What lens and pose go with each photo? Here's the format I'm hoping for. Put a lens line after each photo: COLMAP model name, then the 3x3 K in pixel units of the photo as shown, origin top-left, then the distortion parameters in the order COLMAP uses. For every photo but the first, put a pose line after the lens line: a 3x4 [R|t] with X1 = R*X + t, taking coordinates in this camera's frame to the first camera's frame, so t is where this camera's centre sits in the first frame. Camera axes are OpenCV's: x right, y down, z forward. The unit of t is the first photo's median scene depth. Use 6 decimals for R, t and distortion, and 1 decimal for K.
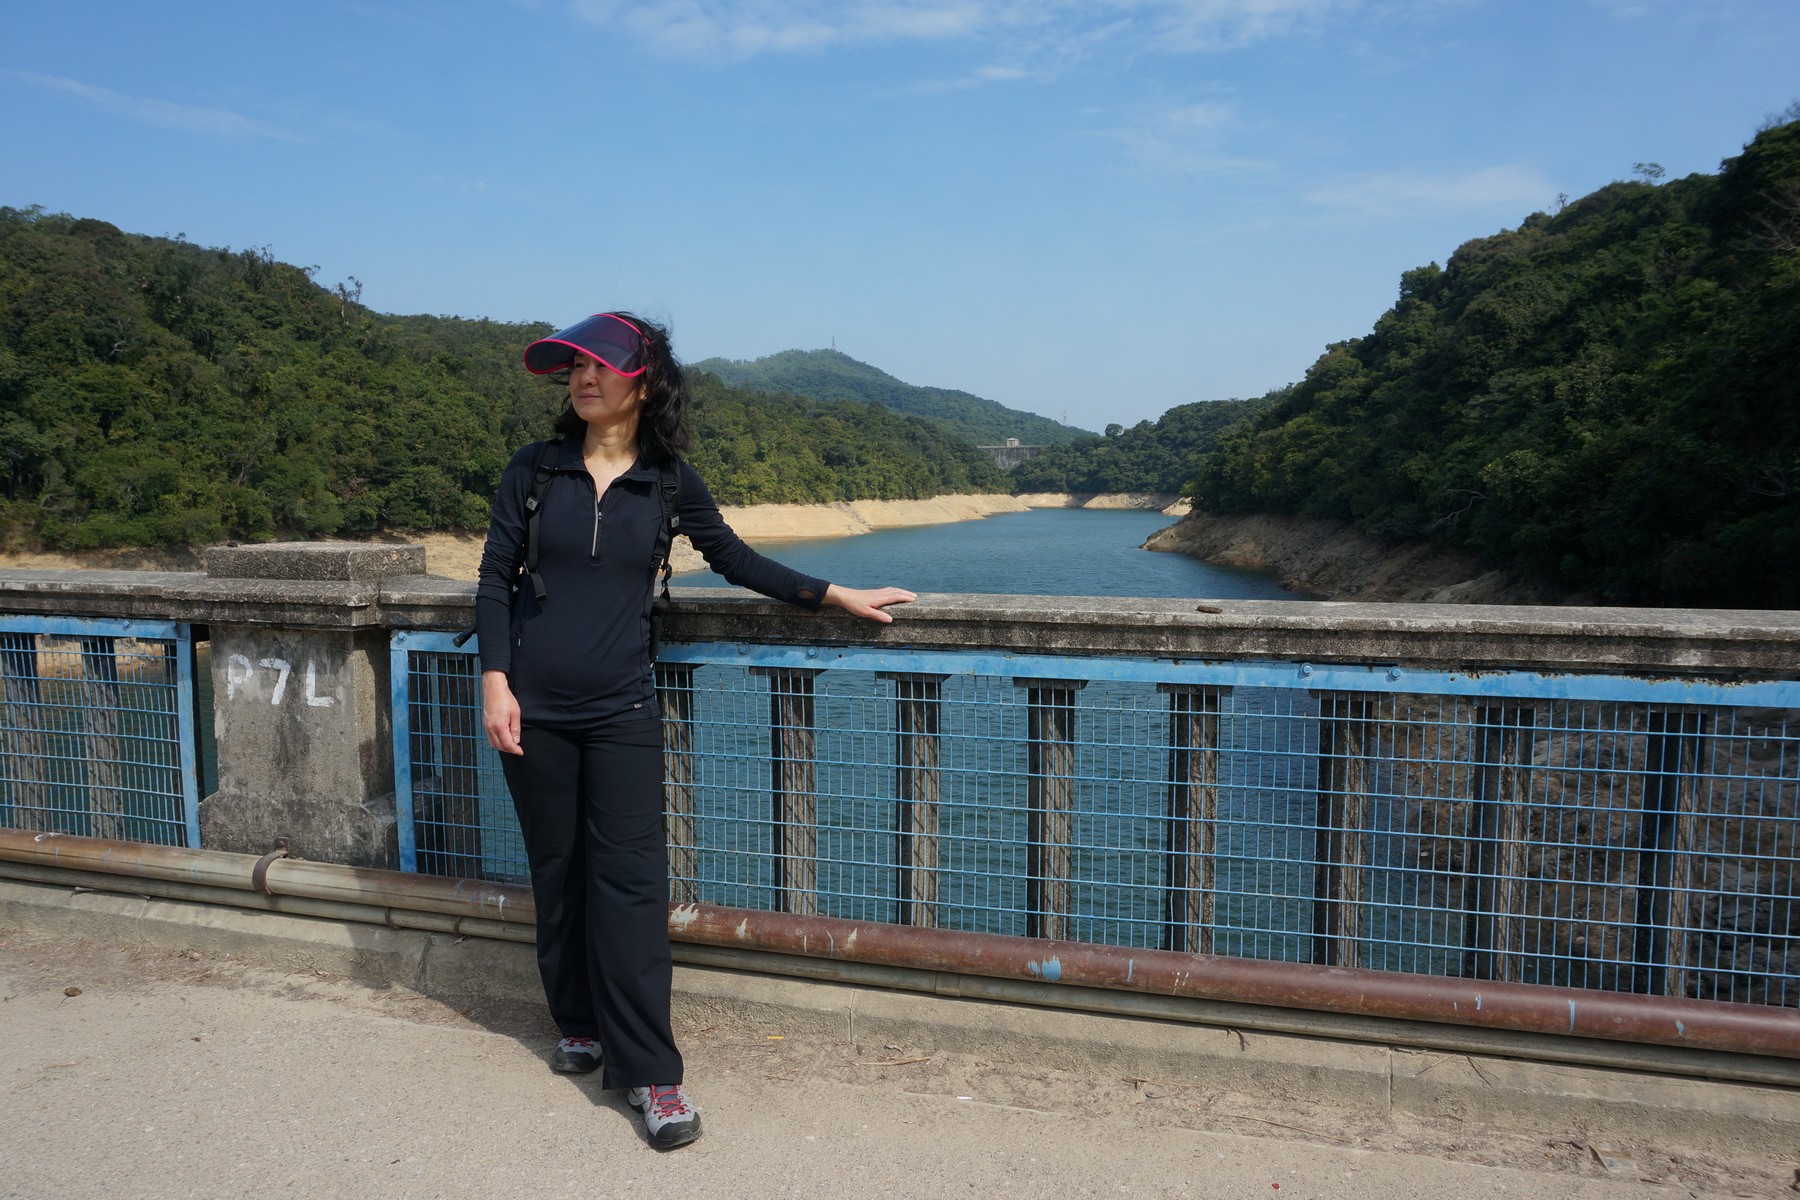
lens RADIAL K [[1203.2, 0, 901.3], [0, 1203.2, 604.5], [0, 0, 1]] dist [-0.050260, 0.036238]
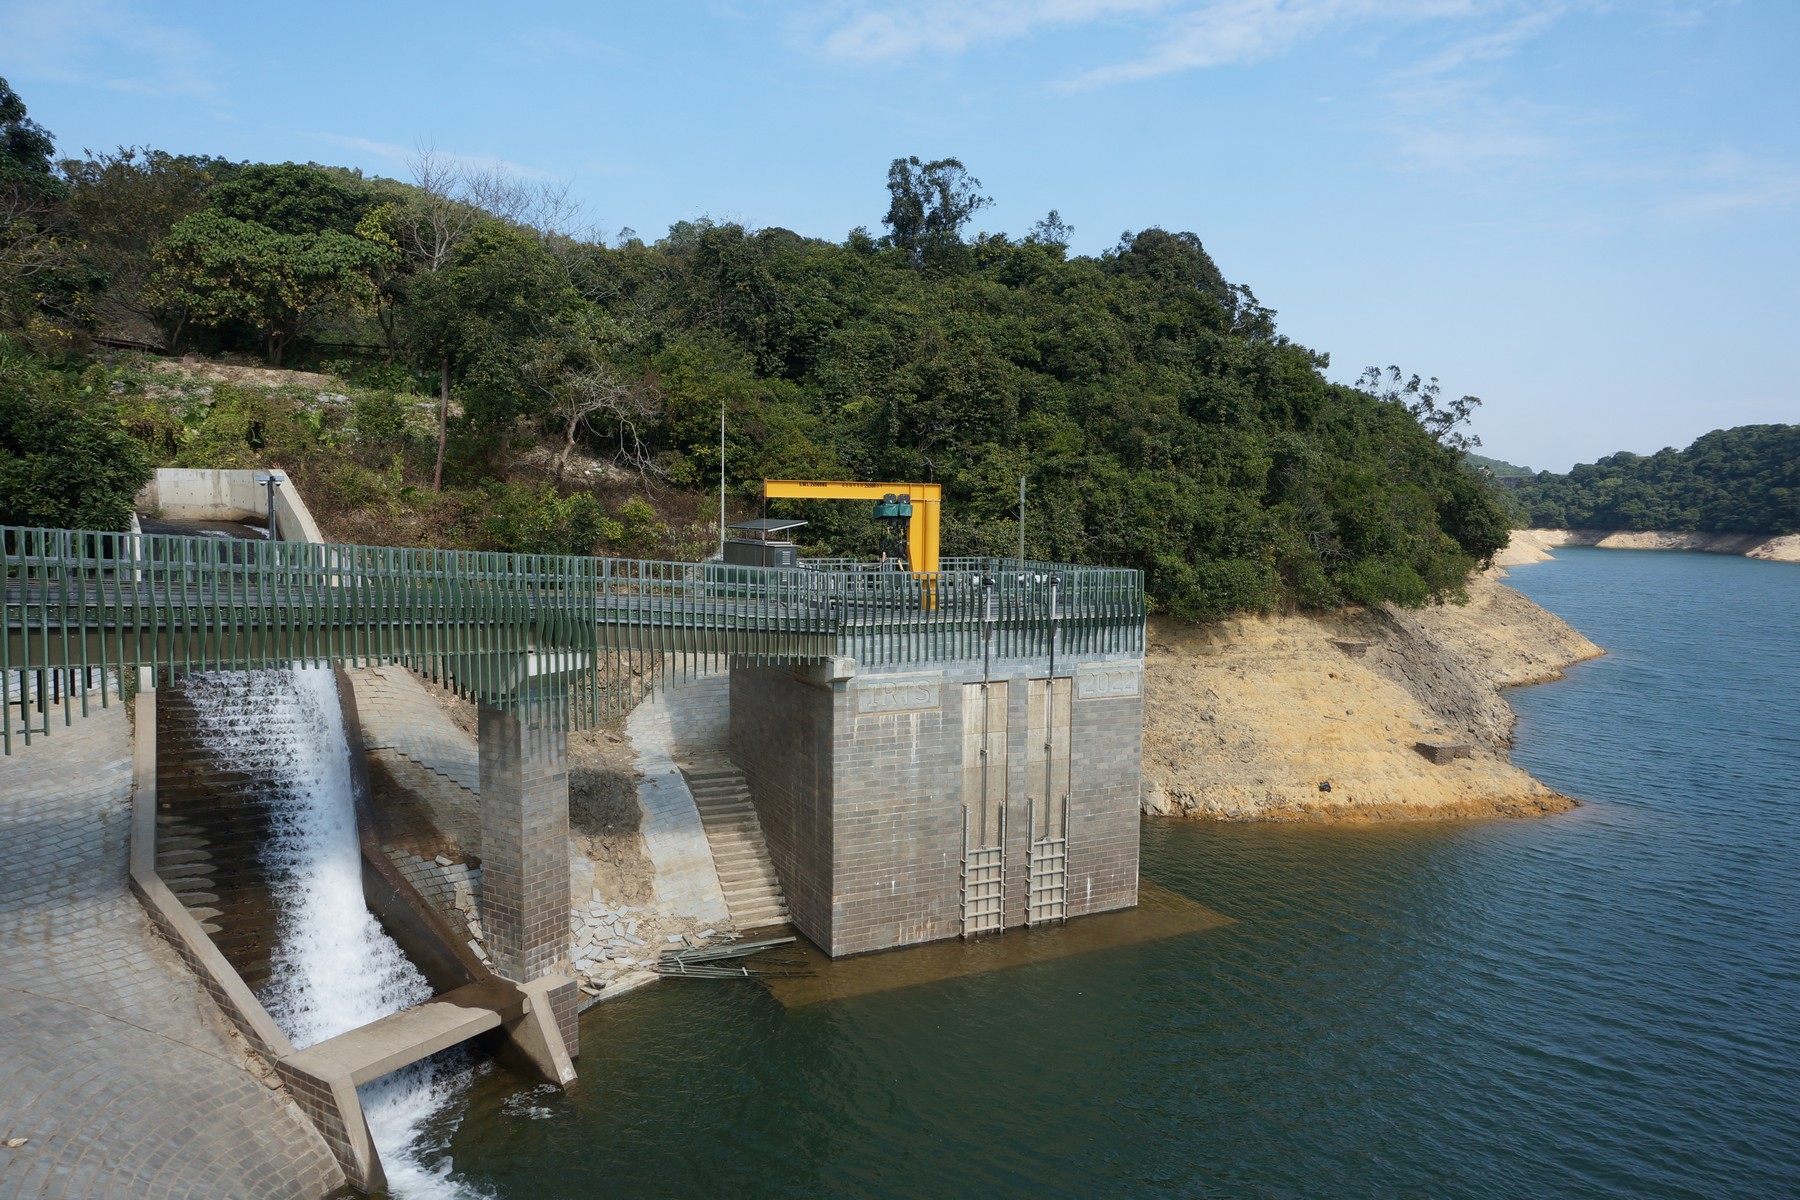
lens RADIAL K [[1203.2, 0, 899.5], [0, 1203.2, 584.3], [0, 0, 1]] dist [-0.050260, 0.036238]
pose [[0.964927, 0.030086, -0.260788, -0.369999], [-0.040179, 0.998632, -0.033456, -0.013613], [0.259424, 0.042761, 0.964816, 0.122081]]
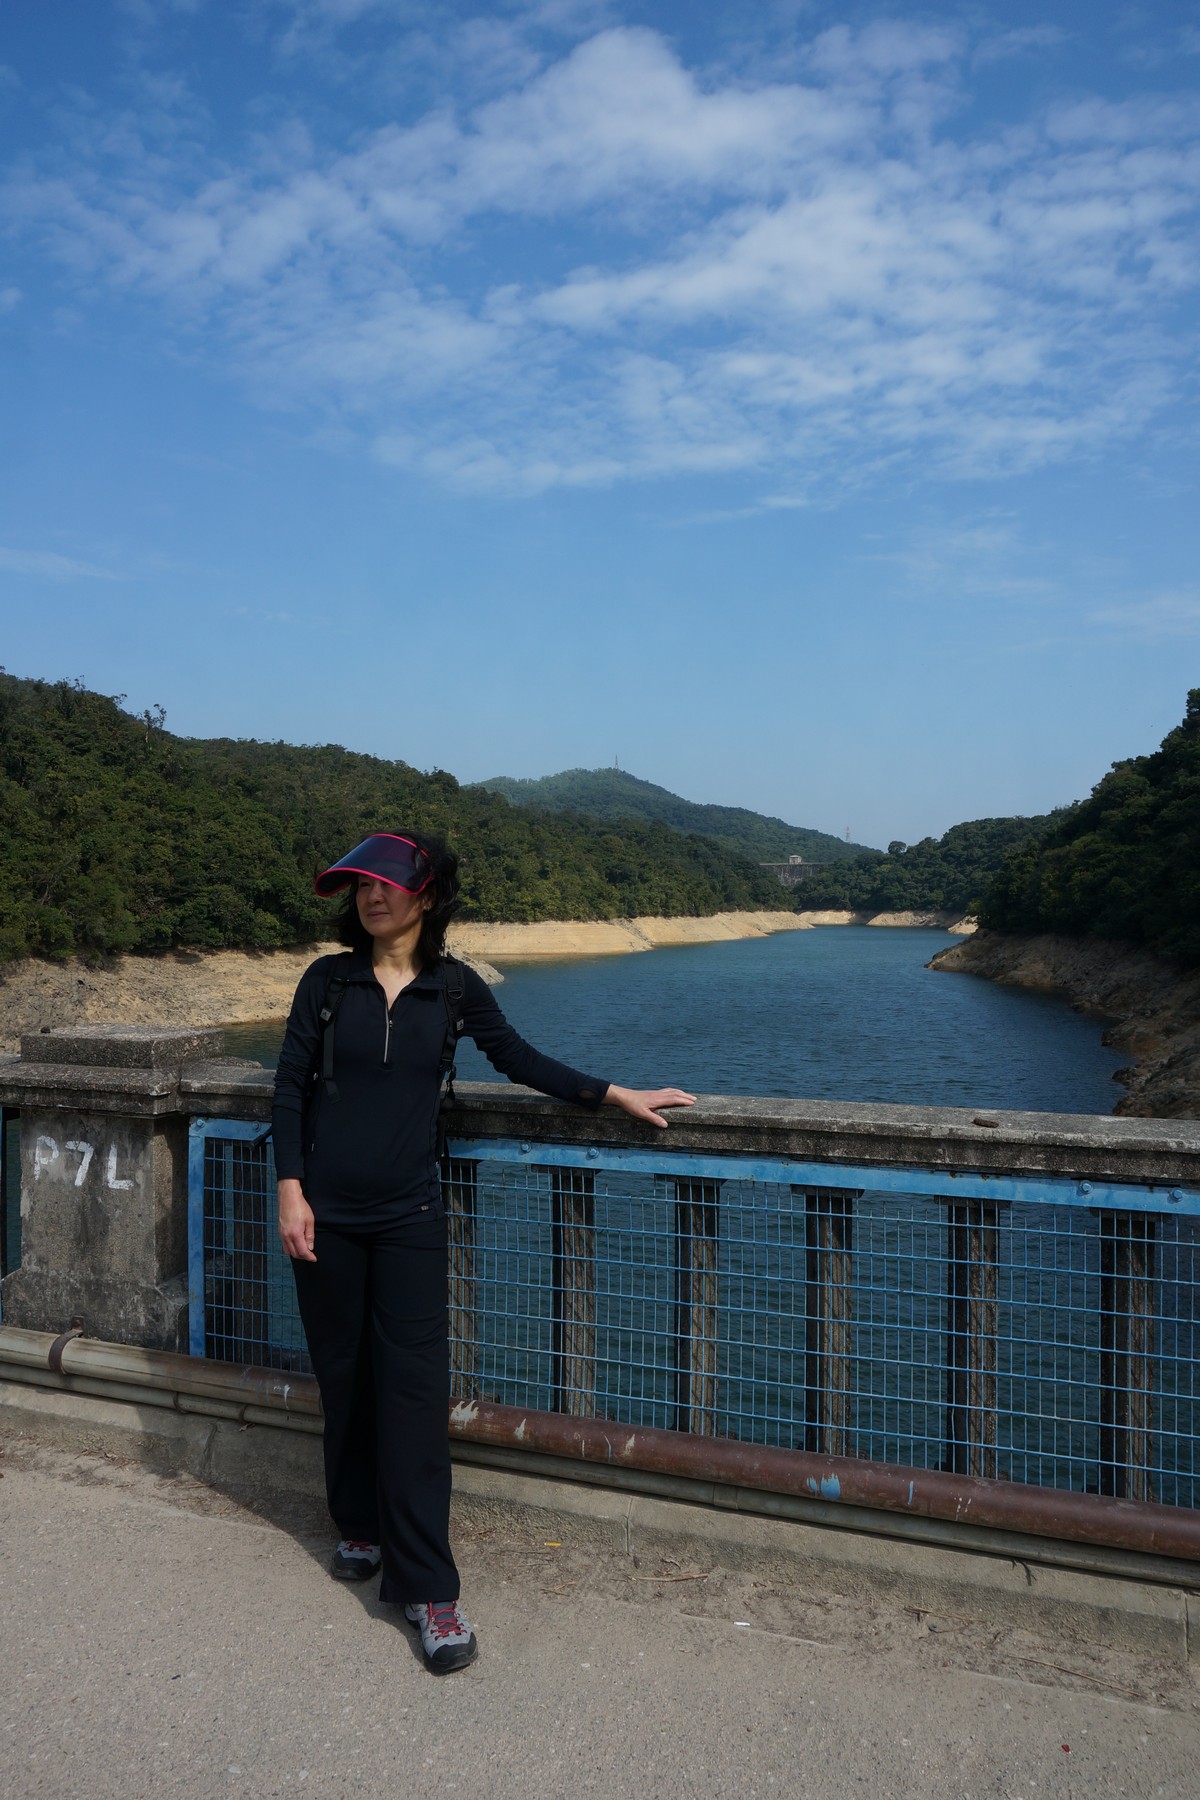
lens RADIAL K [[1203.2, 0, 604.8], [0, 1203.2, 903.4], [0, 0, 1]] dist [-0.050260, 0.036238]
pose [[0.997861, 0.001834, -0.065353, 0.000073], [-0.008160, 0.995284, -0.096662, -0.002444], [0.064868, 0.096989, 0.993169, -0.001131]]
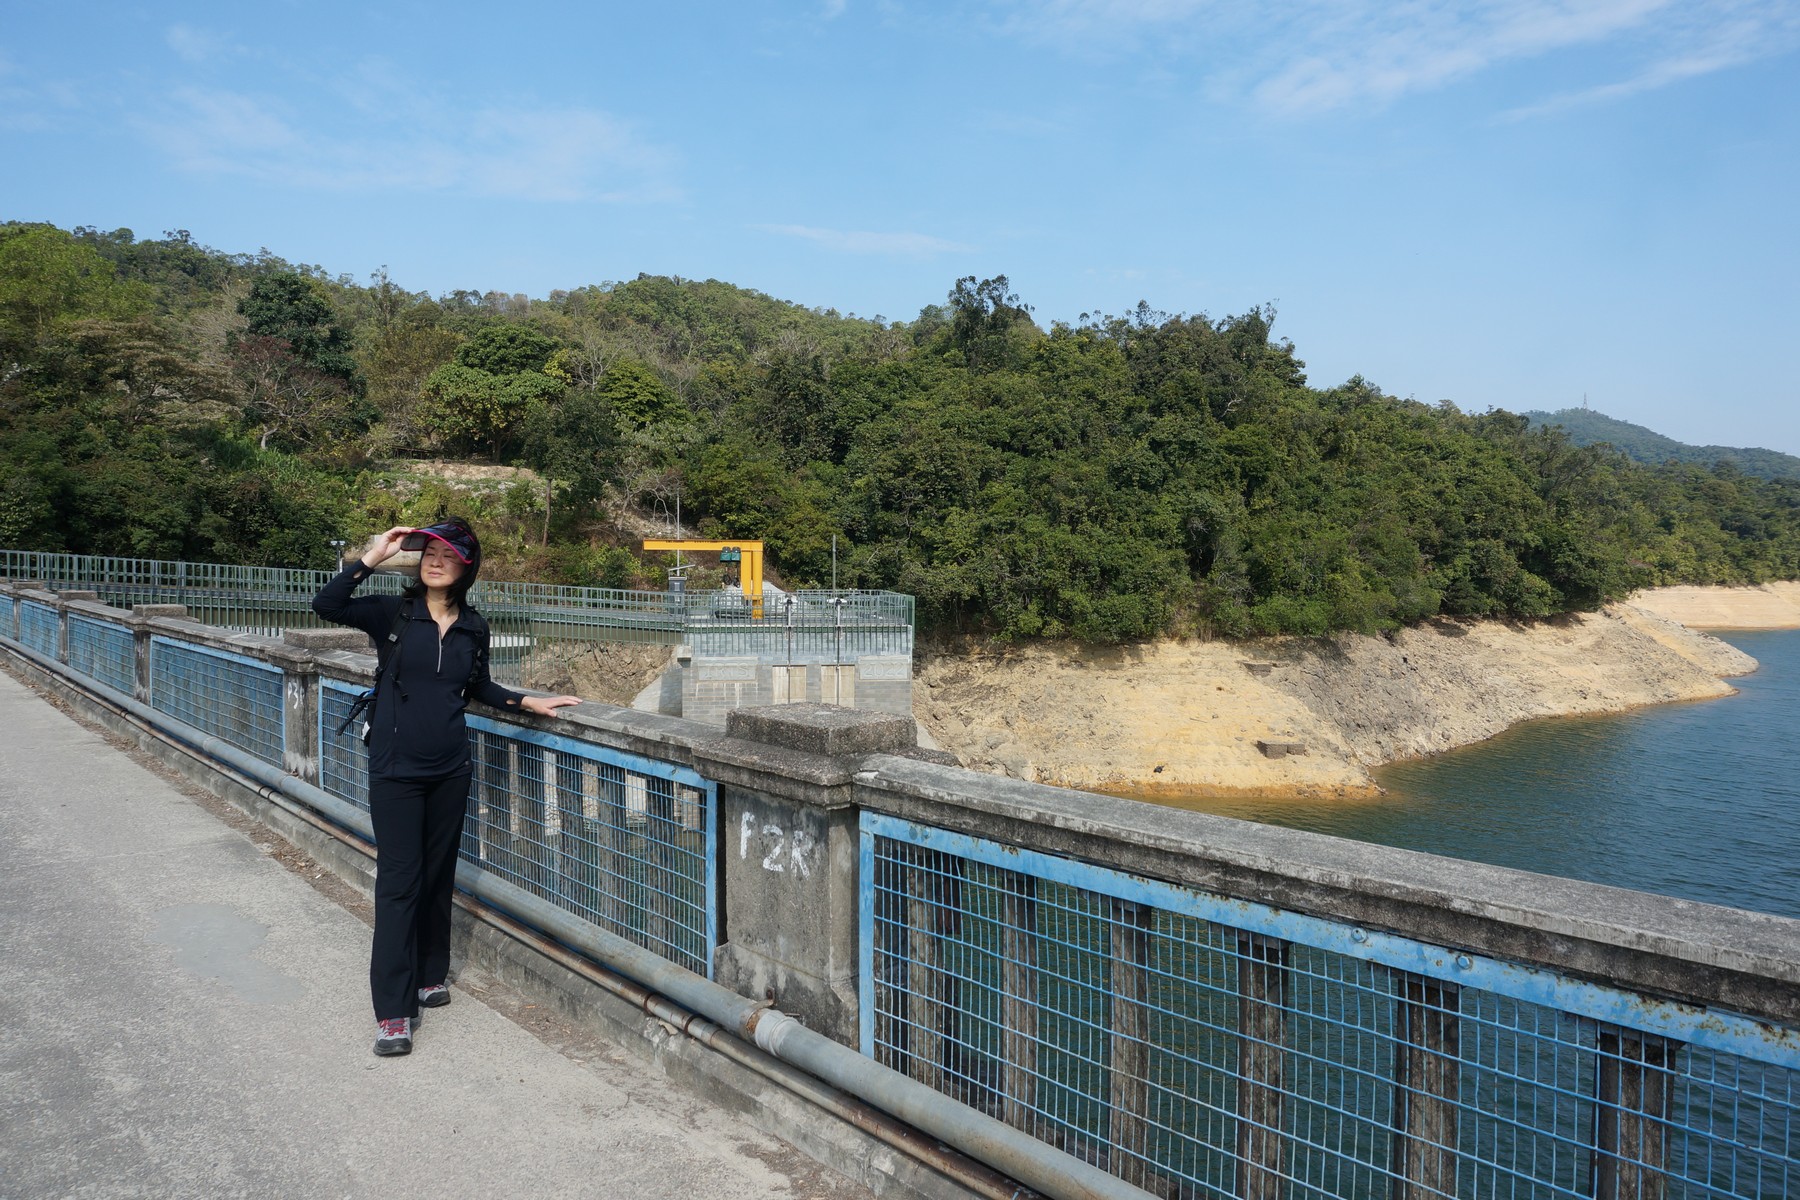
lens RADIAL K [[1203.2, 0, 907.5], [0, 1203.2, 561.5], [0, 0, 1]] dist [-0.050260, 0.036238]
pose [[0.853319, 0.008471, -0.521320, -0.222202], [-0.058423, 0.995125, -0.079460, -0.008792], [0.518105, 0.098262, 0.849654, 0.067226]]
